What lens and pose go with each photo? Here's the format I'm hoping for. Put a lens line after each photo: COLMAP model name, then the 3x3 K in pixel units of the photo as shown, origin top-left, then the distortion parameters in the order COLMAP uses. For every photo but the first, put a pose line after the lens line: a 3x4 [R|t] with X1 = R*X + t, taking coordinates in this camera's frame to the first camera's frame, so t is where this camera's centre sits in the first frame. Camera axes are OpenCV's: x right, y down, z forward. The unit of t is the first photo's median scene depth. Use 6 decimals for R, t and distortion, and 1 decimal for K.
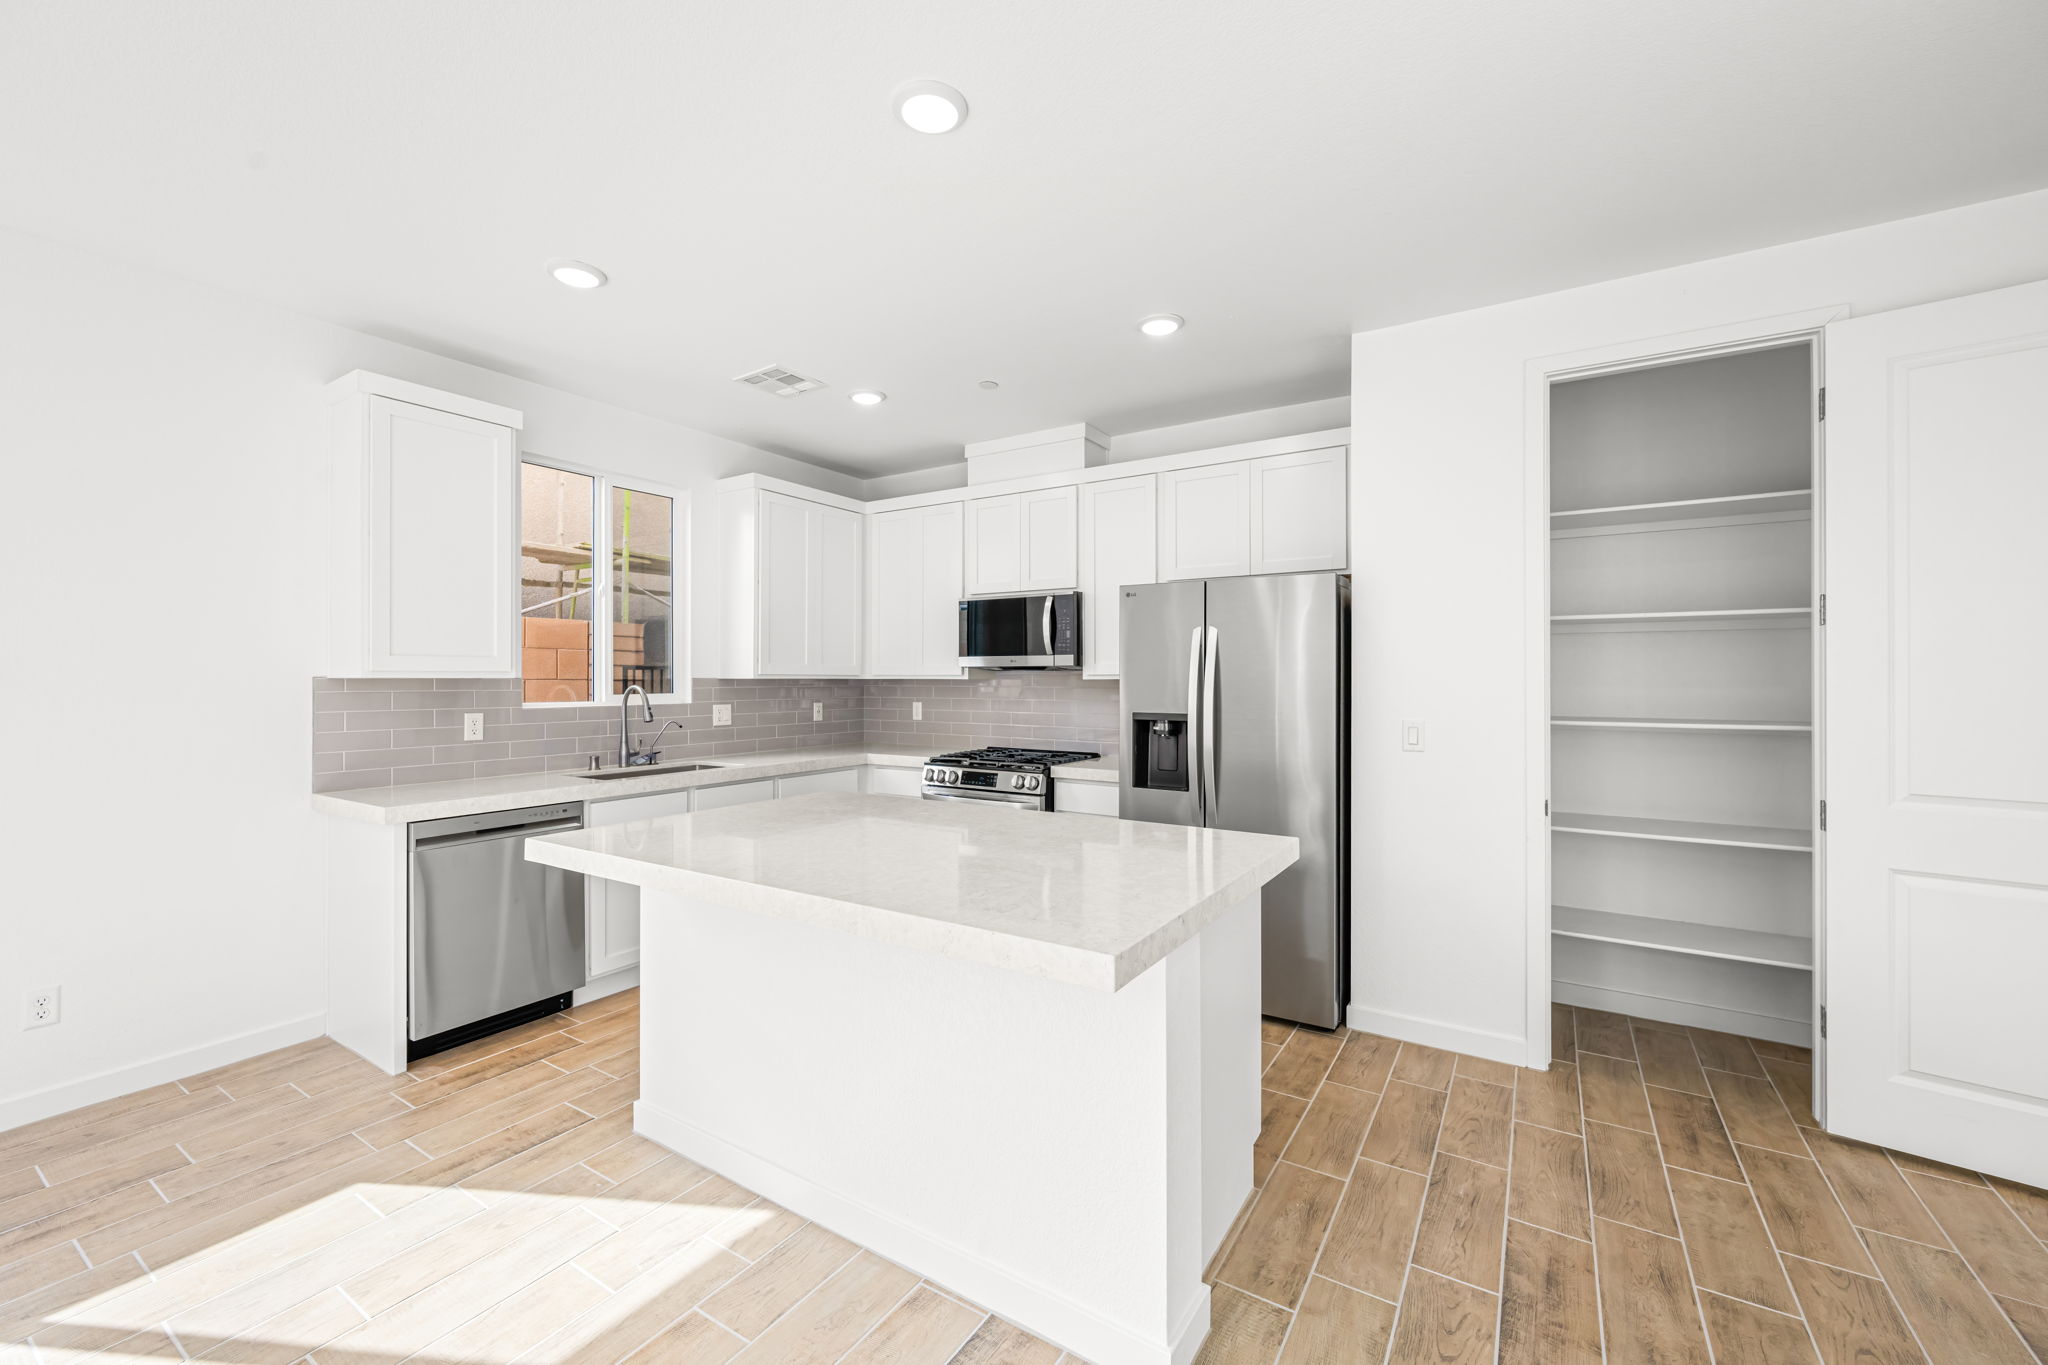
lens RADIAL K [[816.4, 0, 1028.6], [0, 816.4, 677.2], [0, 0, 1]] dist [-0.001011, -0.000218]
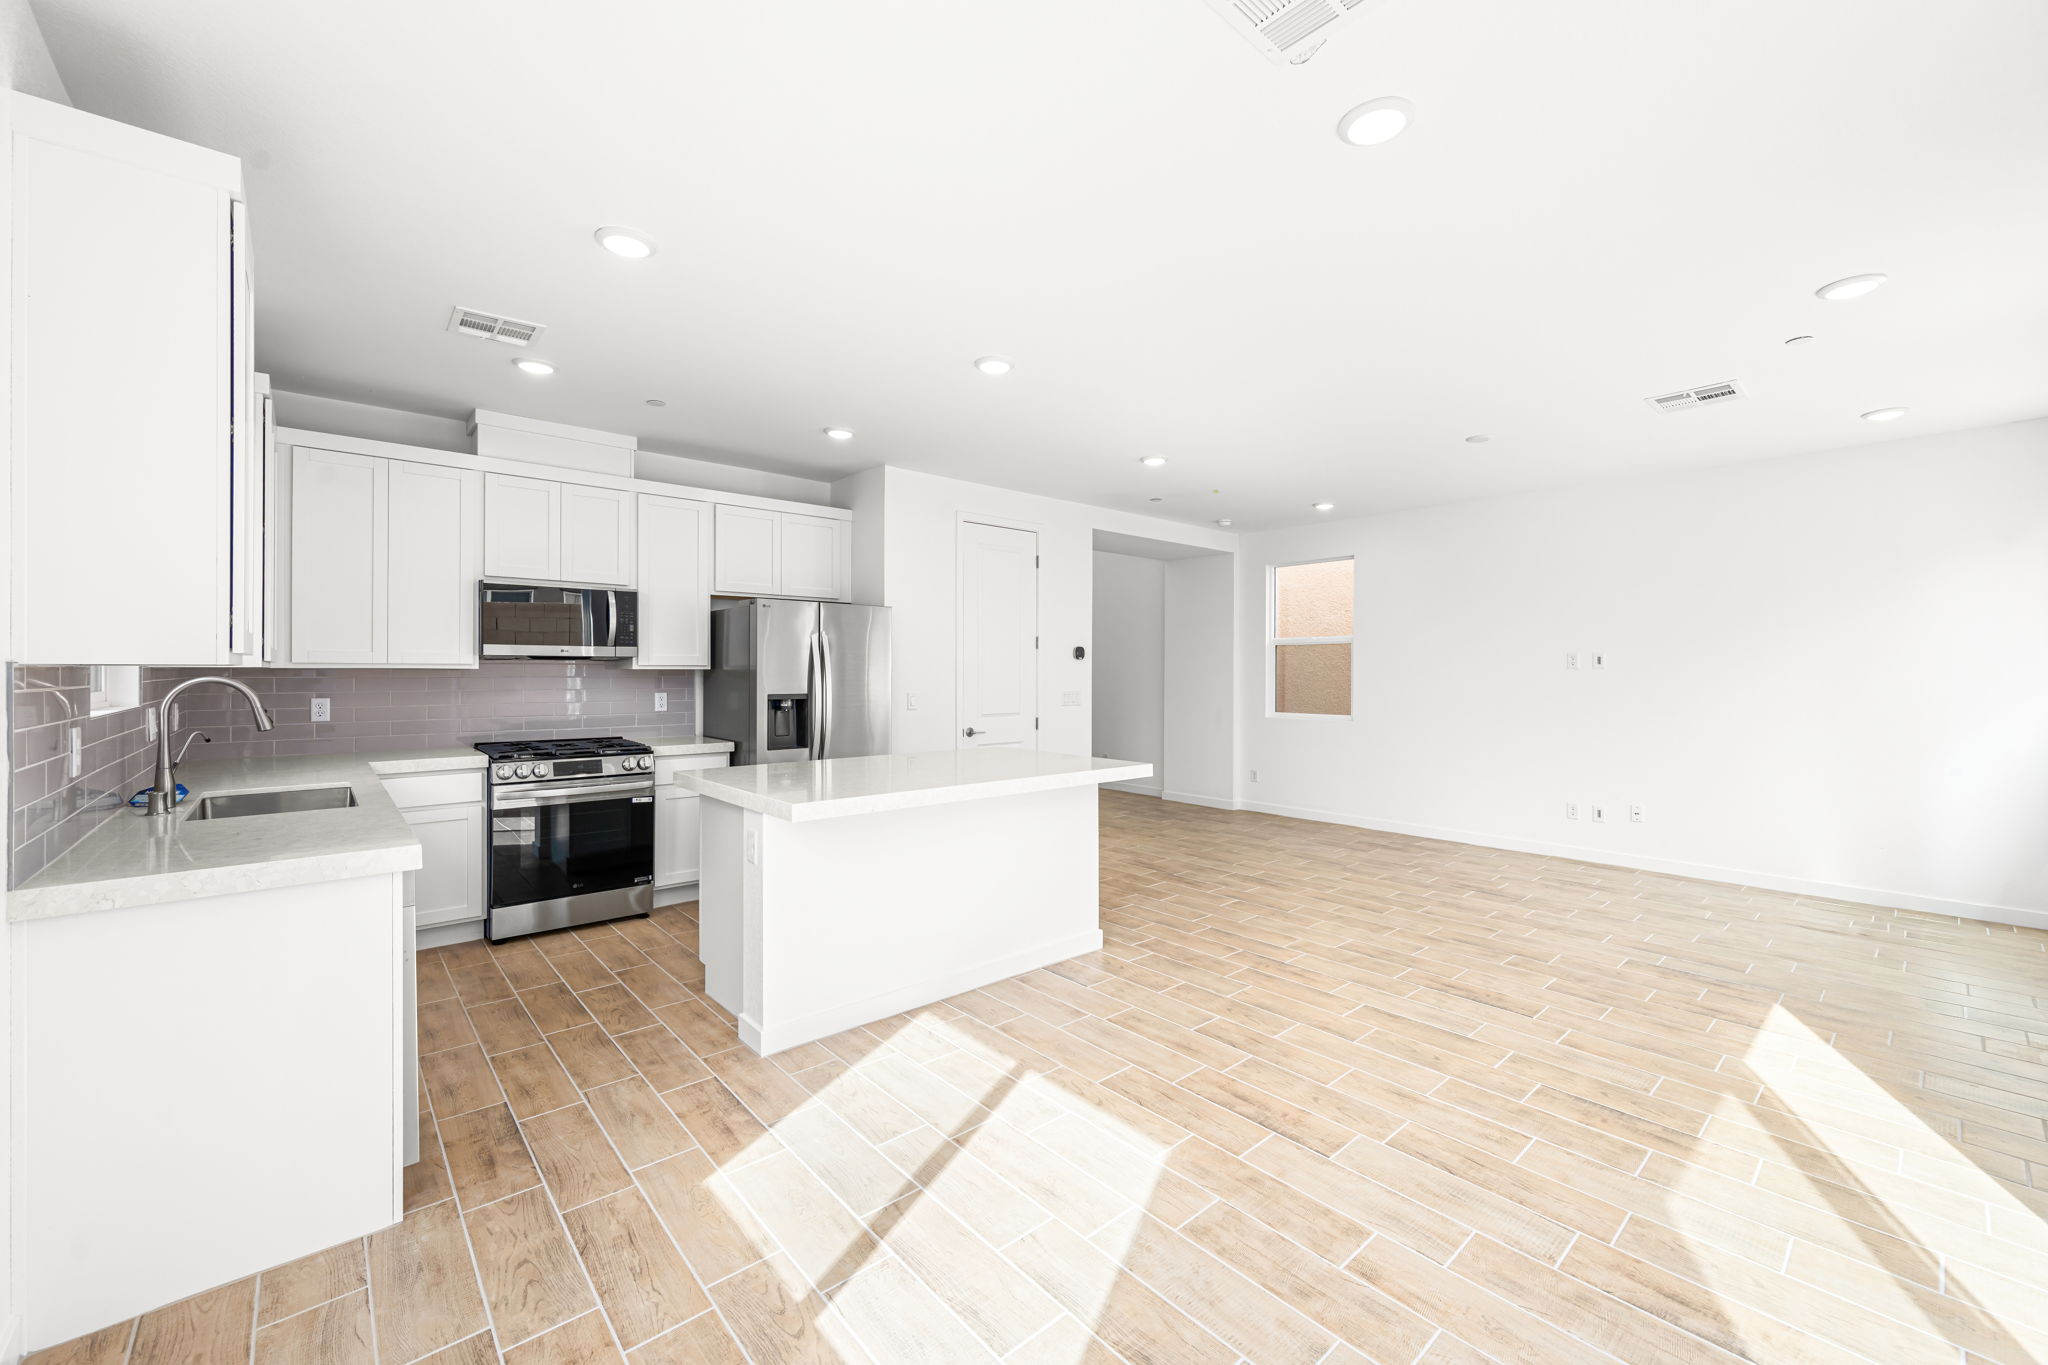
lens RADIAL K [[816.4, 0, 1028.6], [0, 816.4, 677.2], [0, 0, 1]] dist [-0.001011, -0.000218]
pose [[0.280981, -0.007871, 0.959681, -0.888363], [-0.004734, 0.999943, 0.009587, 0.000243], [-0.959702, -0.007237, 0.280927, 0.185905]]
